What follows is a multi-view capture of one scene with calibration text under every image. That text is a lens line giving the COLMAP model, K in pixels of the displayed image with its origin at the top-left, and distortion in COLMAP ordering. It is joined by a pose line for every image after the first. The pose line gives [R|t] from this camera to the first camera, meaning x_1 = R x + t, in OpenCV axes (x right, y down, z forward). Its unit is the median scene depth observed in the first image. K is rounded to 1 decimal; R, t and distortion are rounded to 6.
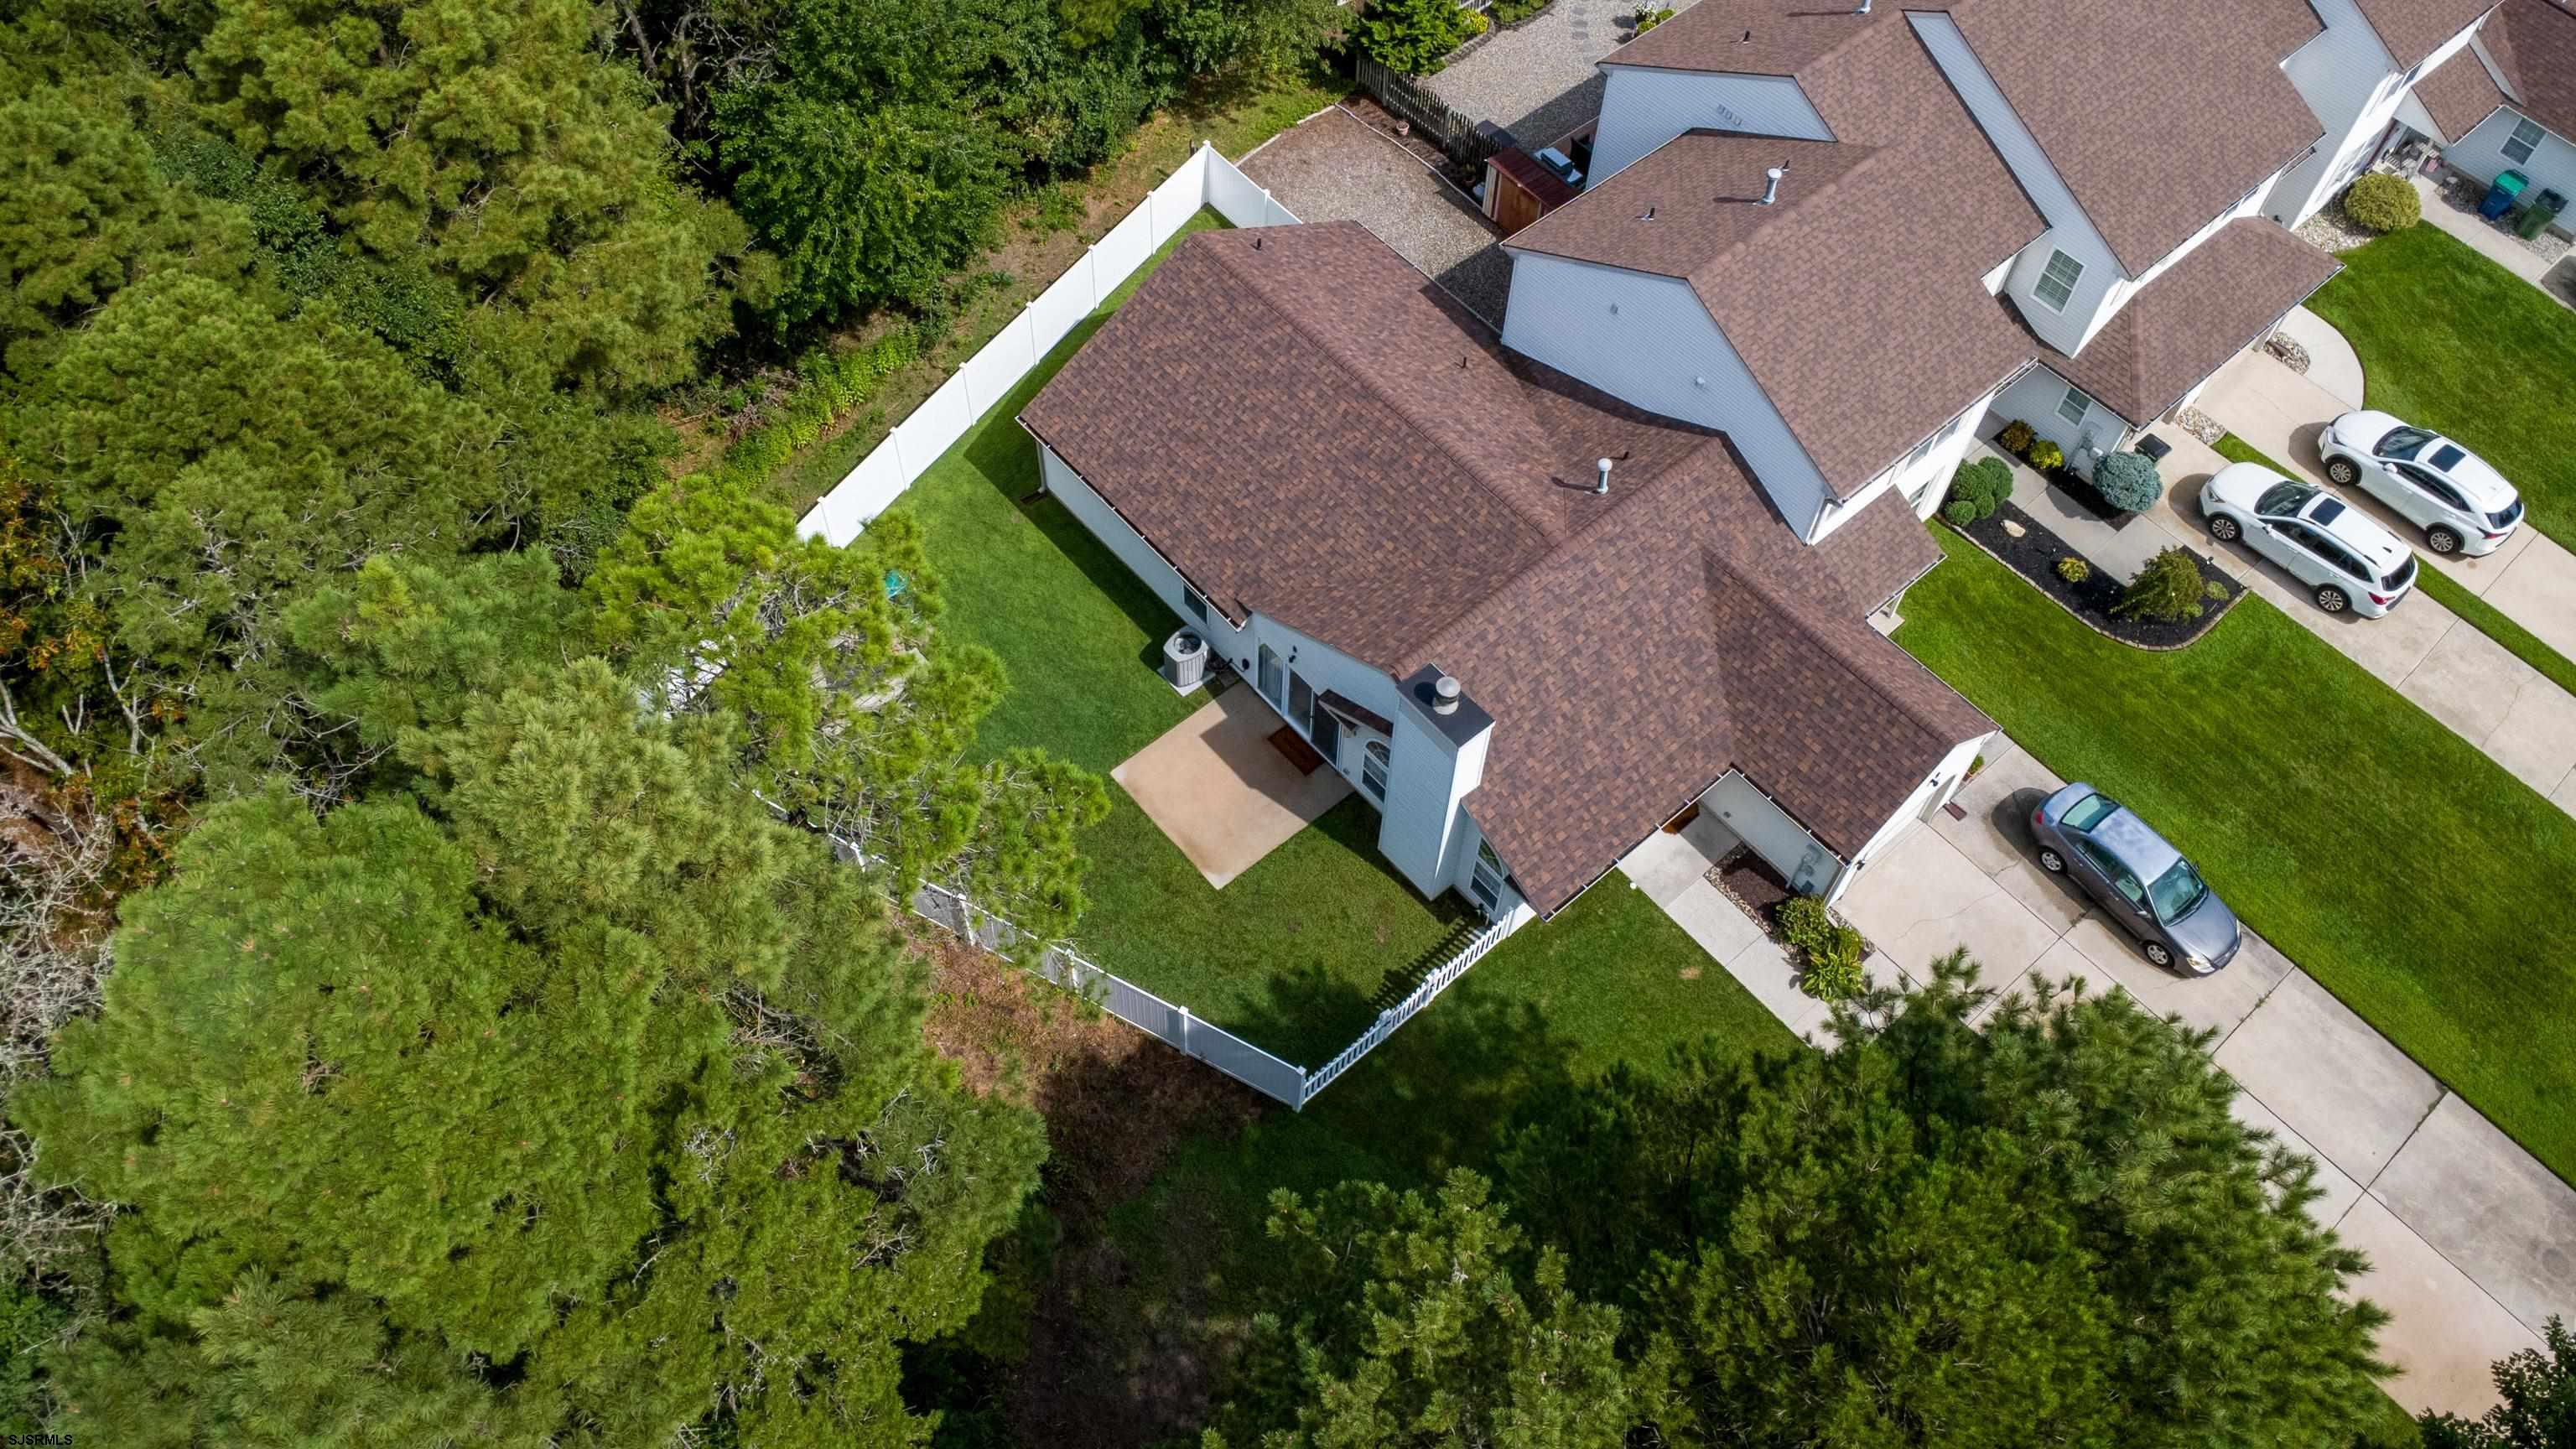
lens RADIAL K [[1814.8, 0, 1283.0], [0, 1814.8, 725.0], [0, 0, 1]] dist [0.021752, -0.037988]
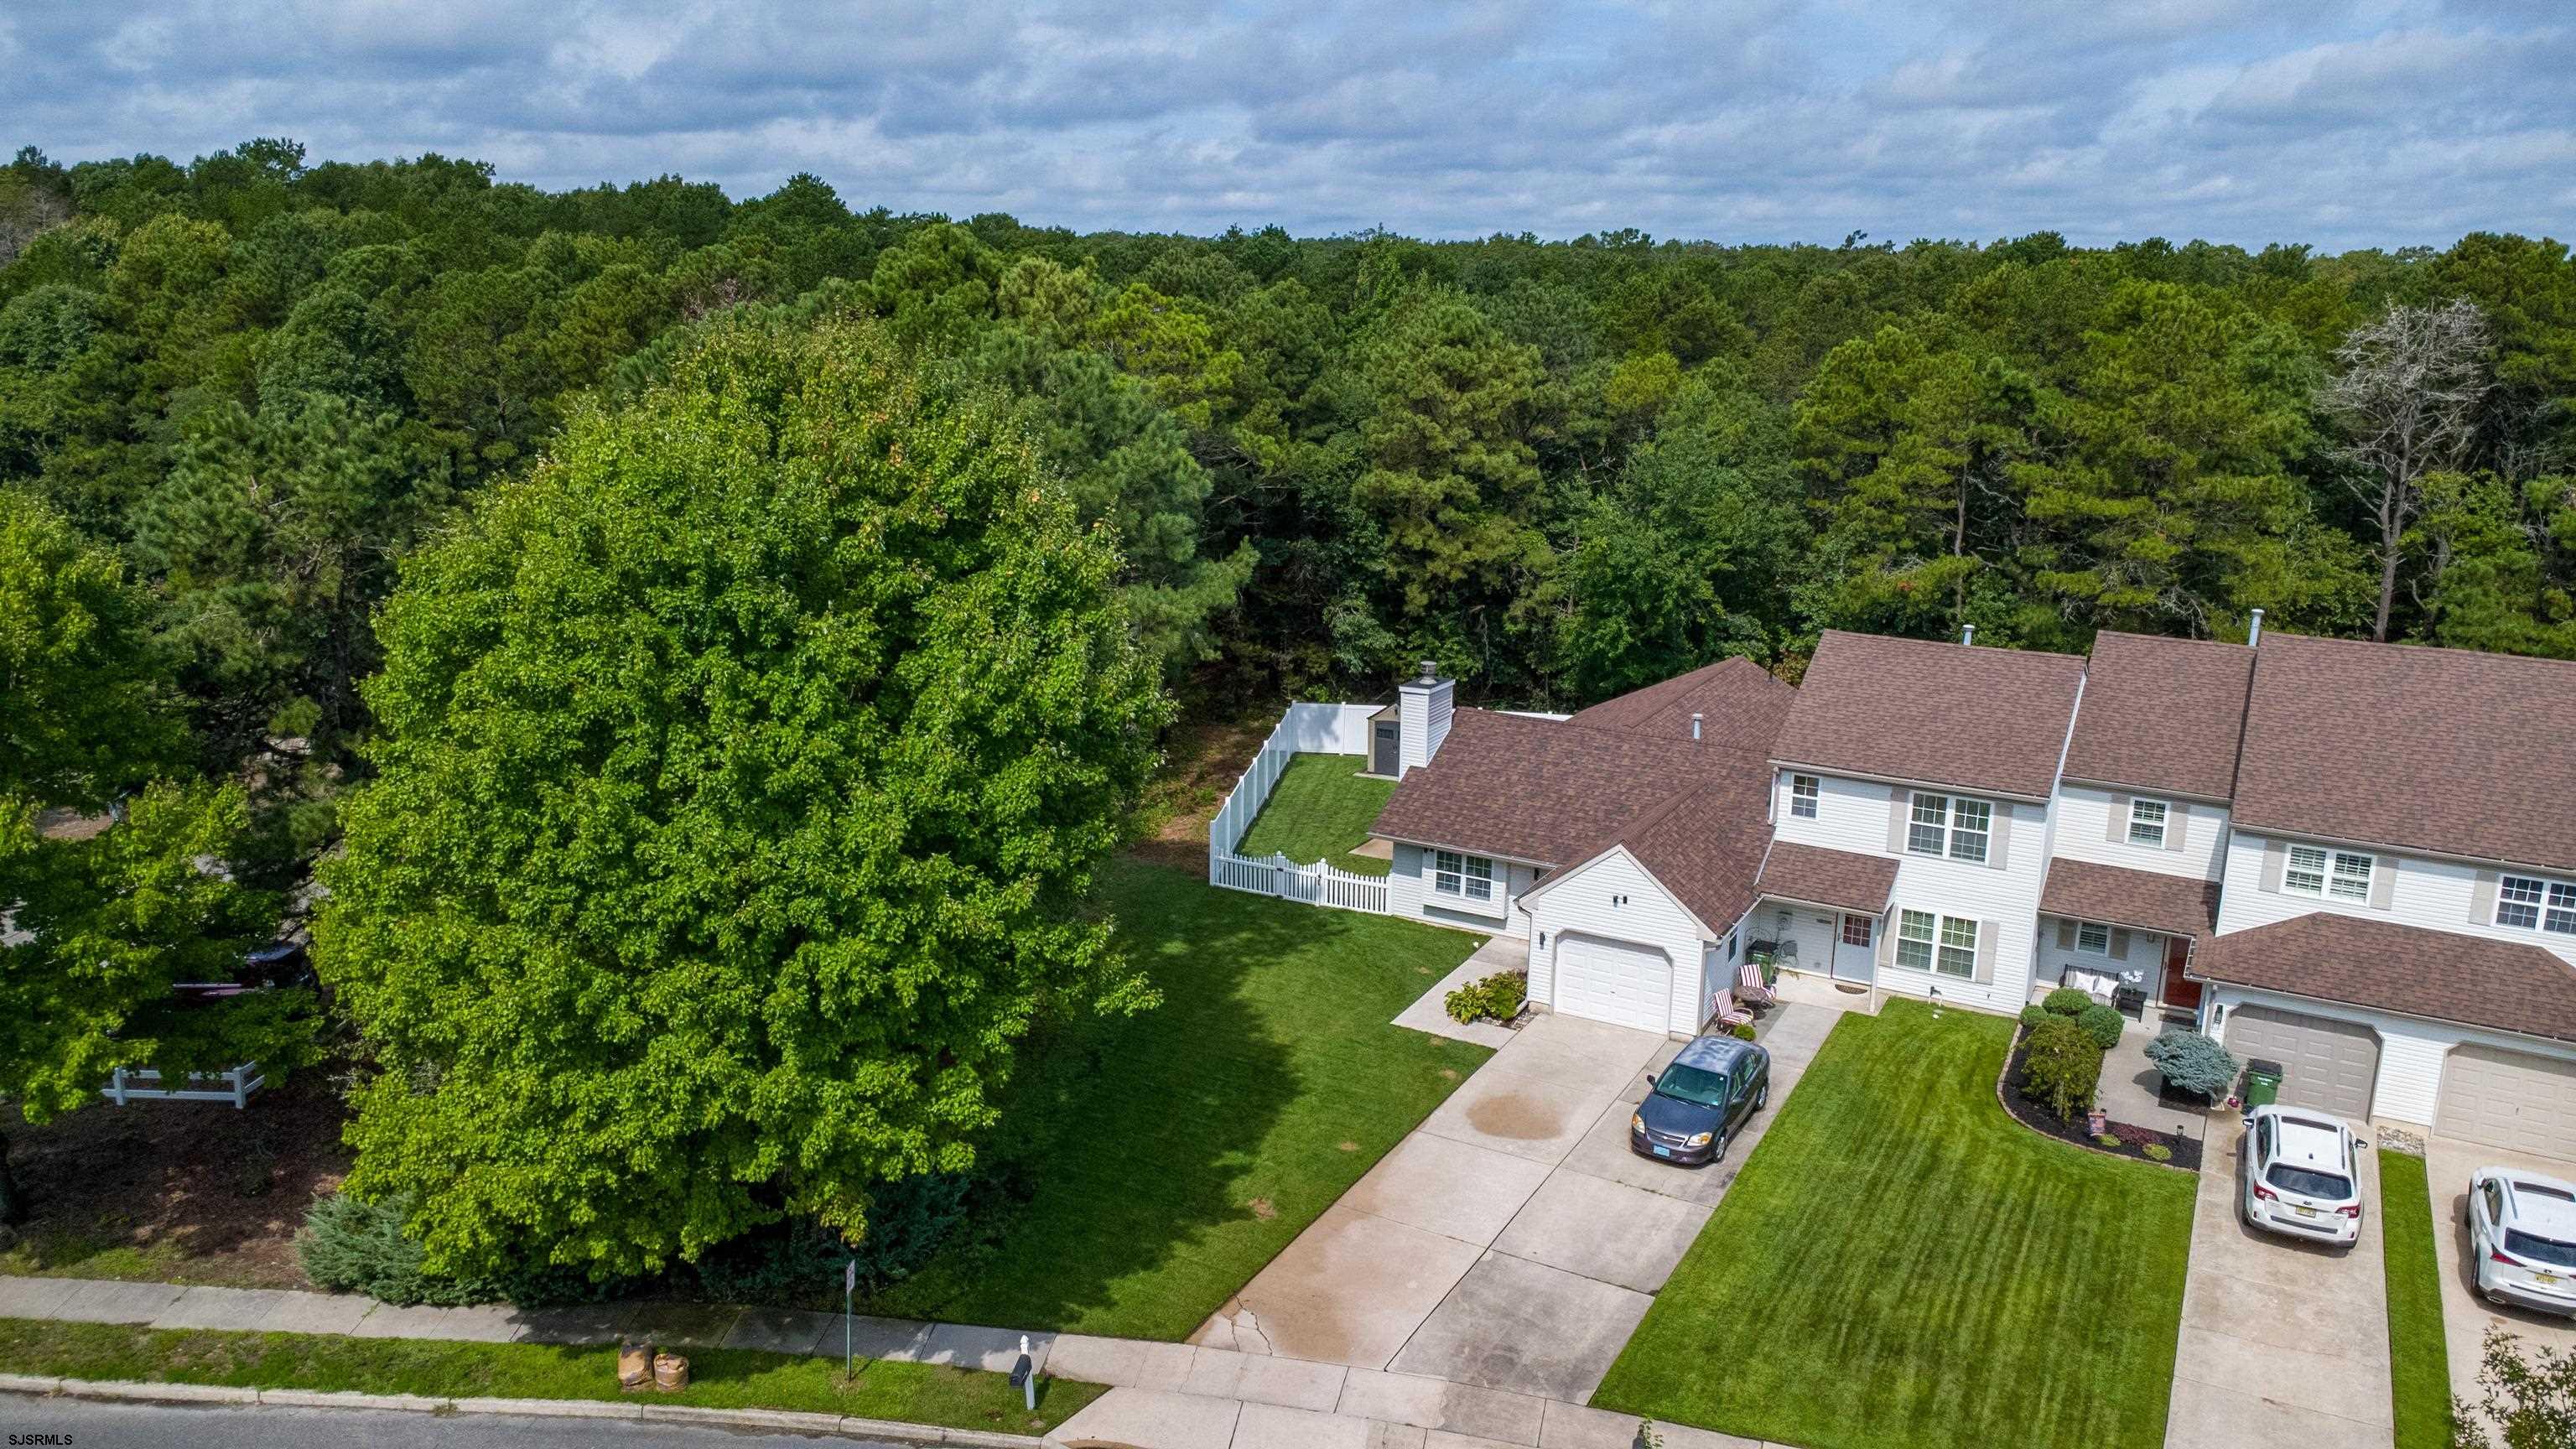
lens RADIAL K [[1814.8, 0, 1291.9], [0, 1814.8, 725.0], [0, 0, 1]] dist [0.021752, -0.037988]
pose [[0.350302, 0.208695, -0.913091, 1.189467], [-0.785791, 0.596011, -0.165240, 0.287852], [0.509727, 0.775382, 0.372774, 0.338039]]
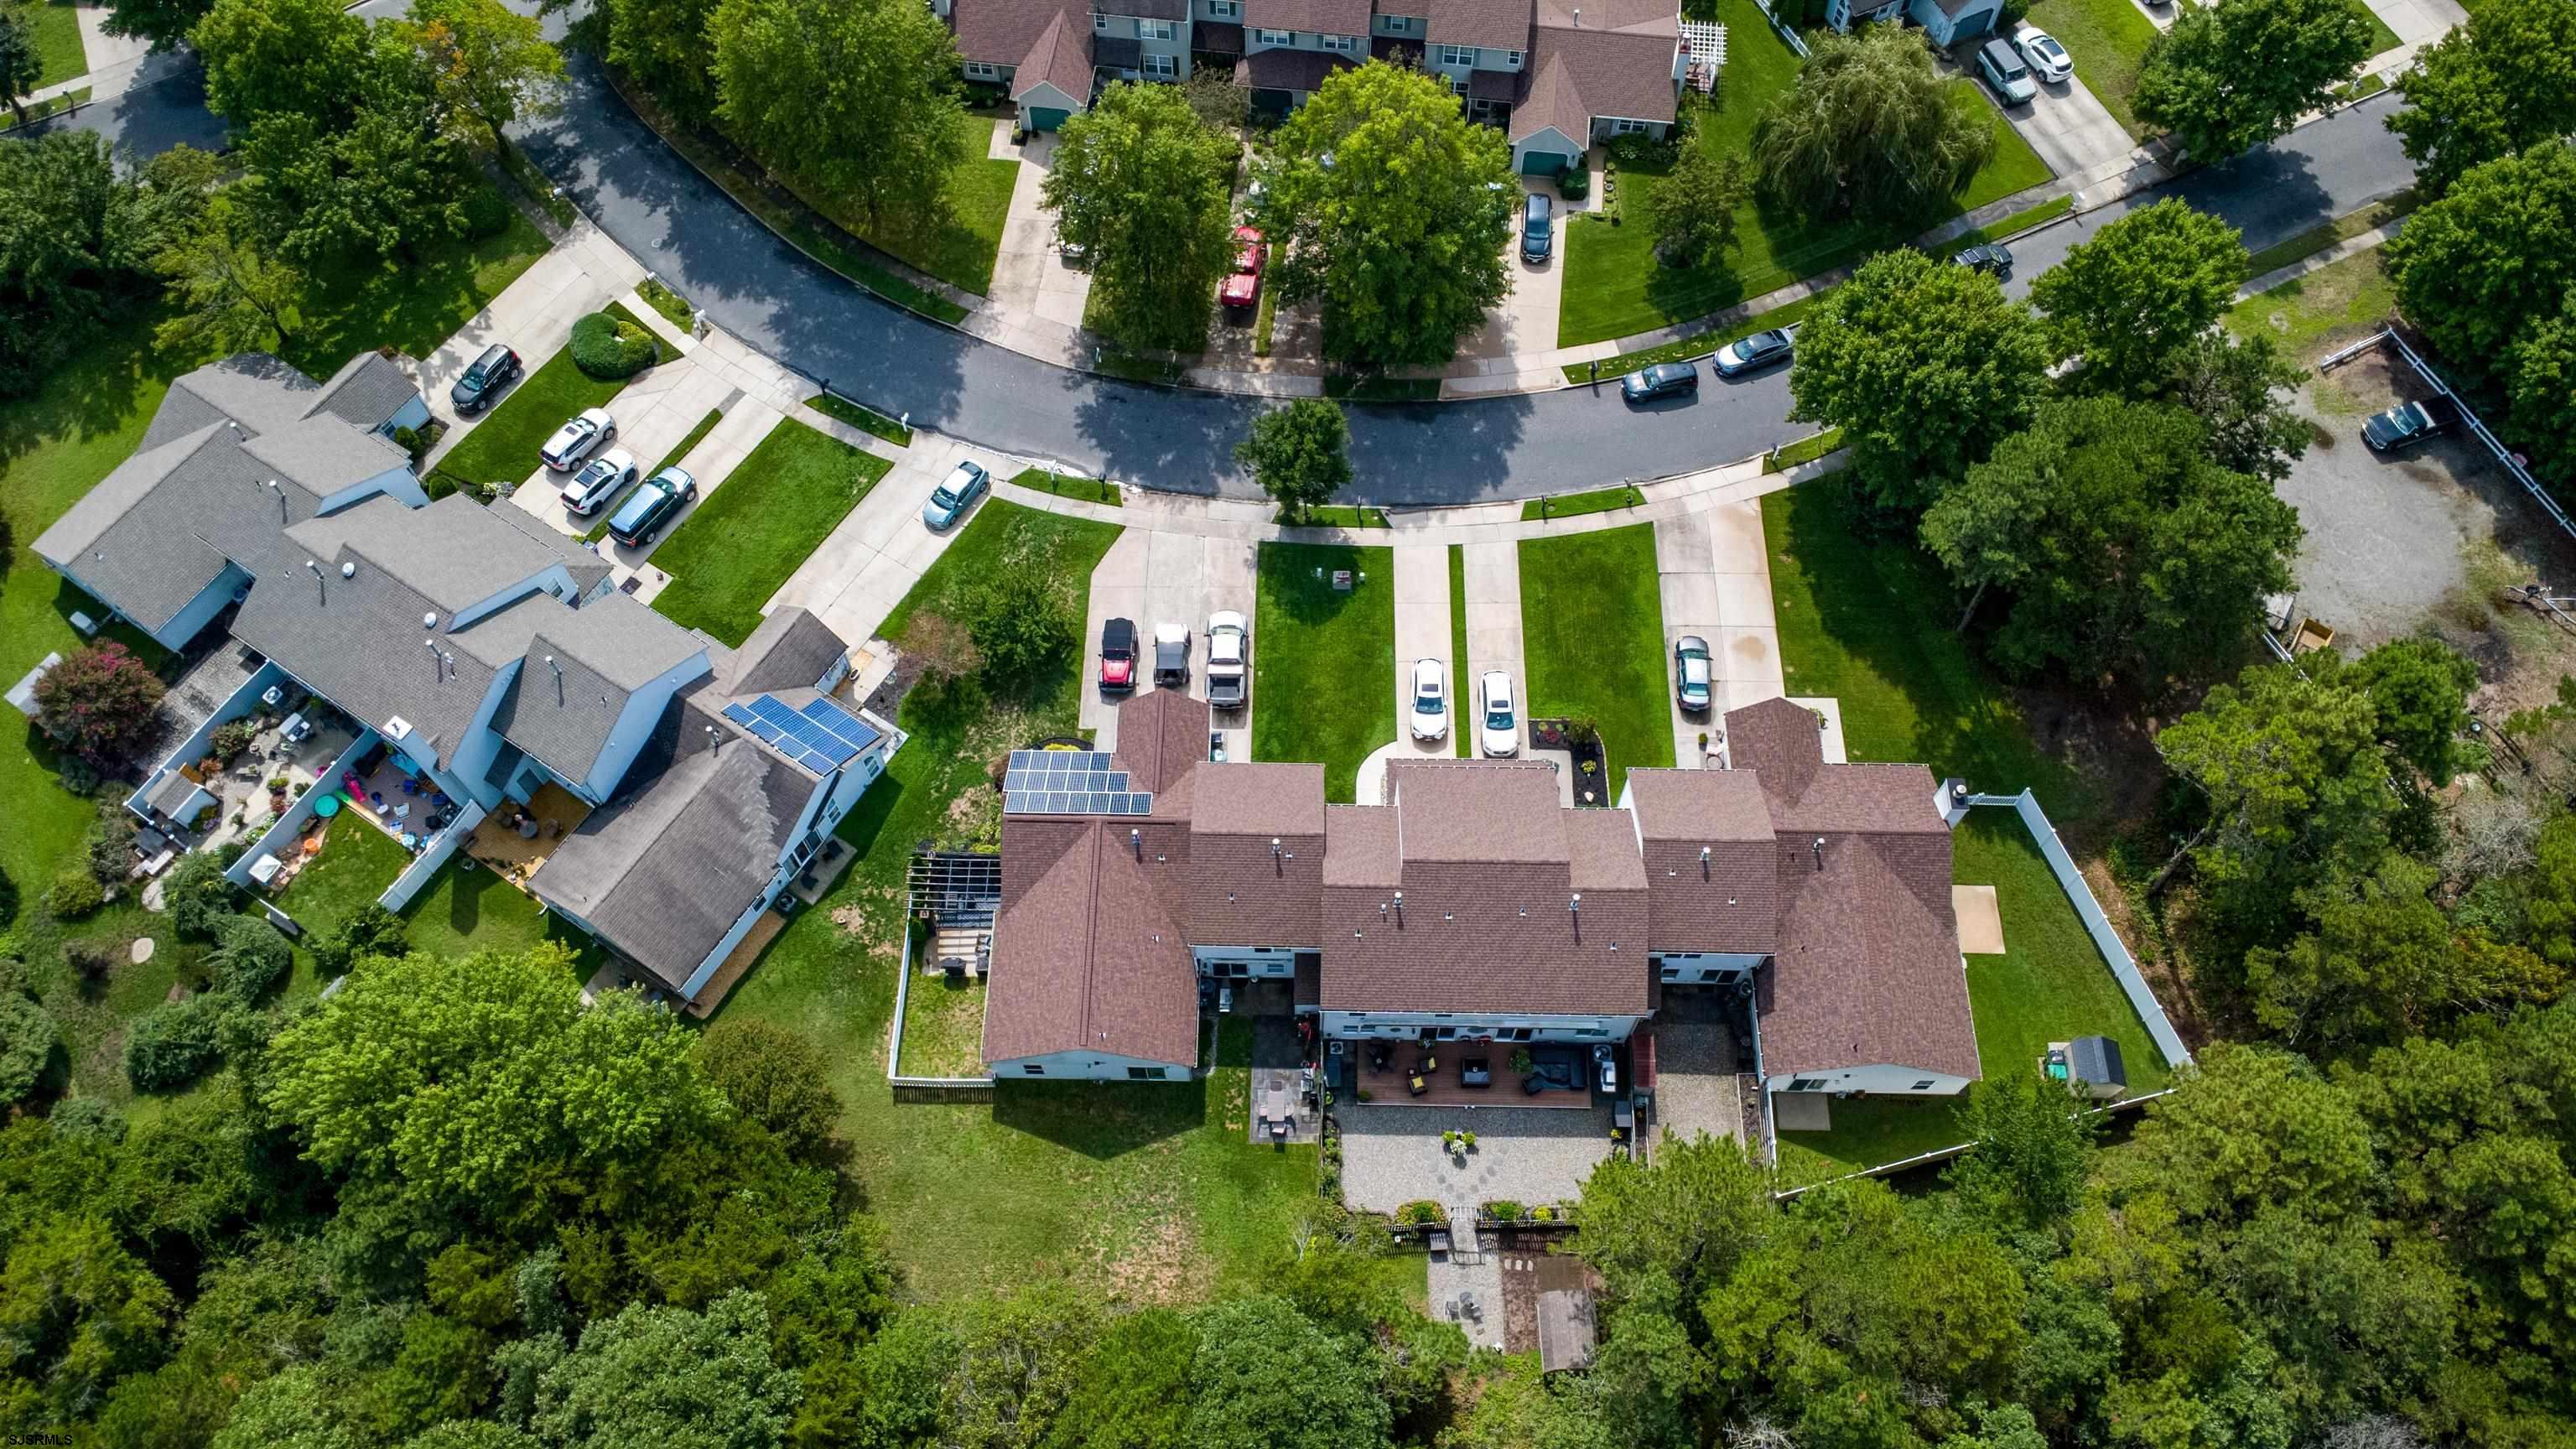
lens RADIAL K [[1814.8, 0, 1296.4], [0, 1814.8, 727.7], [0, 0, 1]] dist [0.021752, -0.037988]
pose [[-0.748463, -0.597773, 0.287176, 0.088896], [0.539270, -0.296560, 0.788188, -2.207471], [-0.385993, 0.744795, 0.544325, -0.143912]]
